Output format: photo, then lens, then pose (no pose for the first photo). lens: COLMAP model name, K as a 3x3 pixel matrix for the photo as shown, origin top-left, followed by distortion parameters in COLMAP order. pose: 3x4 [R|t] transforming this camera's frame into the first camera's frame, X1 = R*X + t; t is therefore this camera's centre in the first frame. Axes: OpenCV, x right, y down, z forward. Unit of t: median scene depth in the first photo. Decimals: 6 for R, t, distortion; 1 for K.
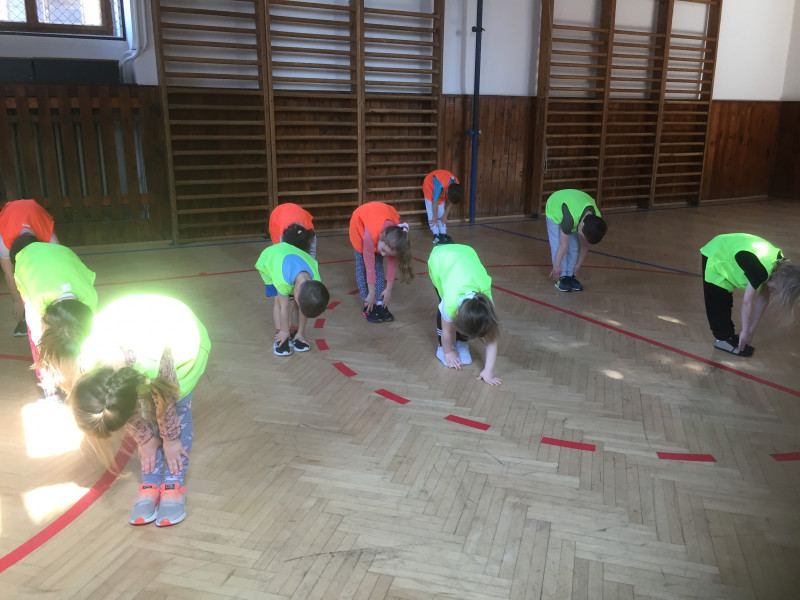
lens RADIAL K [[688.6, 0, 399.4], [0, 688.6, 300.3], [0, 0, 1]] dist [0.082414, -0.115656]
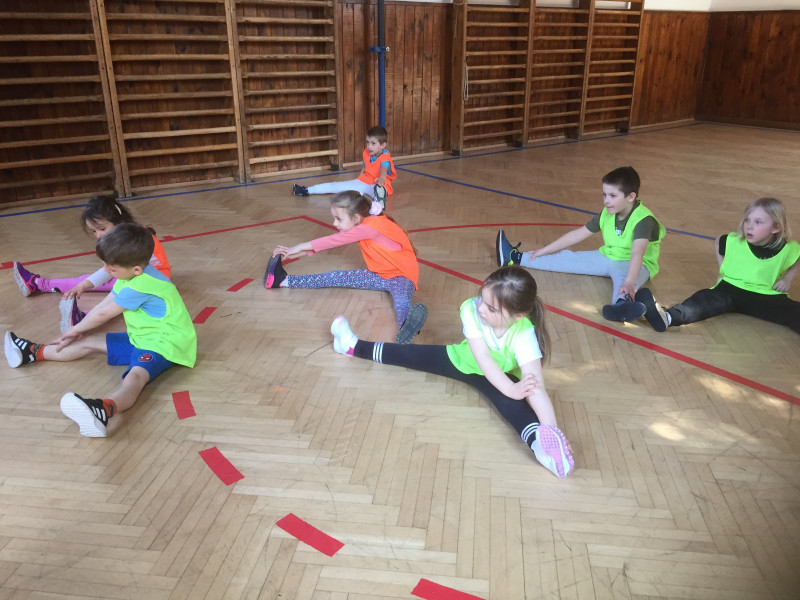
lens RADIAL K [[688.6, 0, 401.4], [0, 688.6, 304.9], [0, 0, 1]] dist [0.082414, -0.115656]
pose [[0.987369, -0.063722, 0.145060, -0.002675], [0.047462, 0.992470, 0.112916, -0.041306], [-0.151163, -0.104605, 0.982959, 0.185539]]
